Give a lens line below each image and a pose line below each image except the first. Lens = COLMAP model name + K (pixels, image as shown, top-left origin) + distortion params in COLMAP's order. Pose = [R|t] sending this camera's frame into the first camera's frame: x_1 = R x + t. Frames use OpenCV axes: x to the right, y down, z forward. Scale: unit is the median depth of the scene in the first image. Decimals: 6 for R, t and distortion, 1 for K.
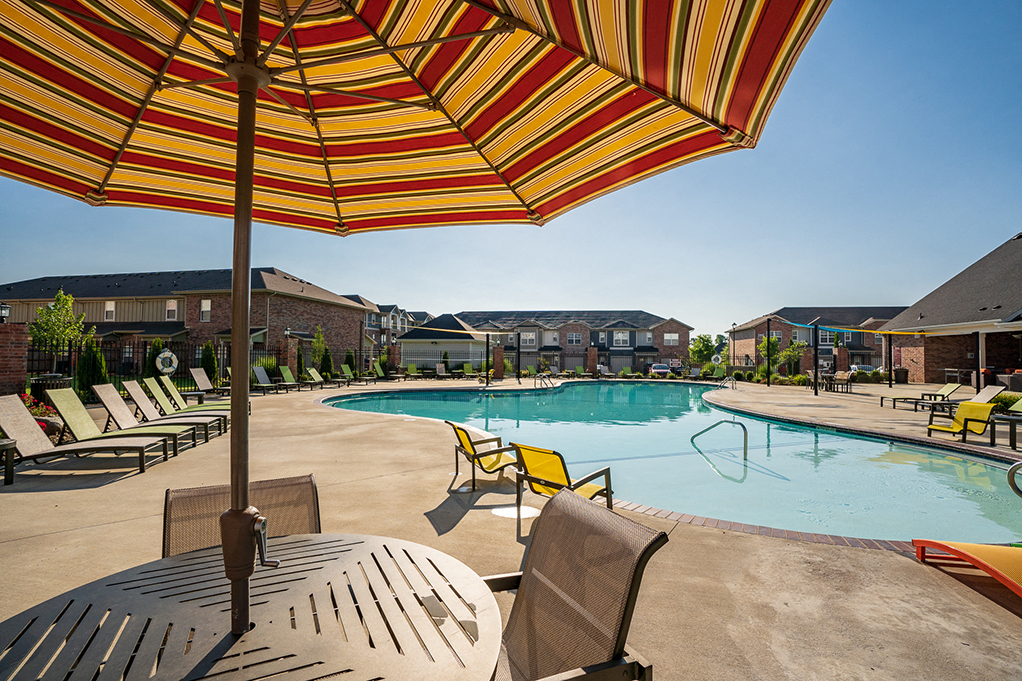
lens RADIAL K [[480.1, 0, 507.8], [0, 480.1, 352.3], [0, 0, 1]] dist [0.000747, 0.000213]
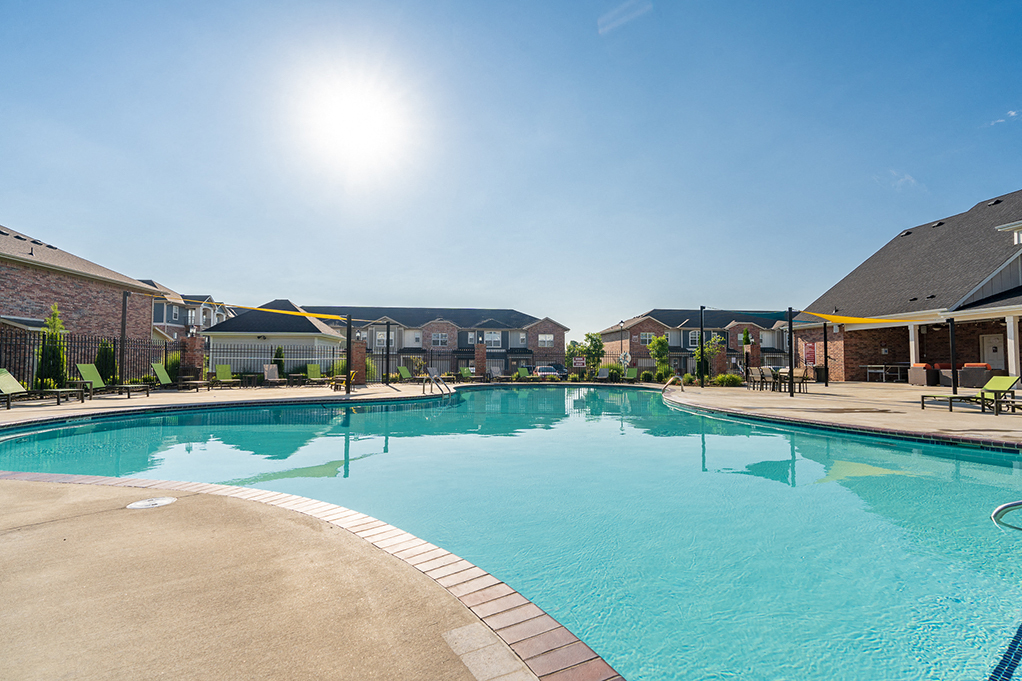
lens RADIAL K [[508.9, 0, 511.0], [0, 508.9, 340.5], [0, 0, 1]] dist [0.028477, 0.000215]
pose [[0.956070, 0.008681, 0.293011, -0.024418], [0.001460, 0.999408, -0.034374, 0.013989], [-0.293136, 0.033292, 0.955491, 0.181362]]
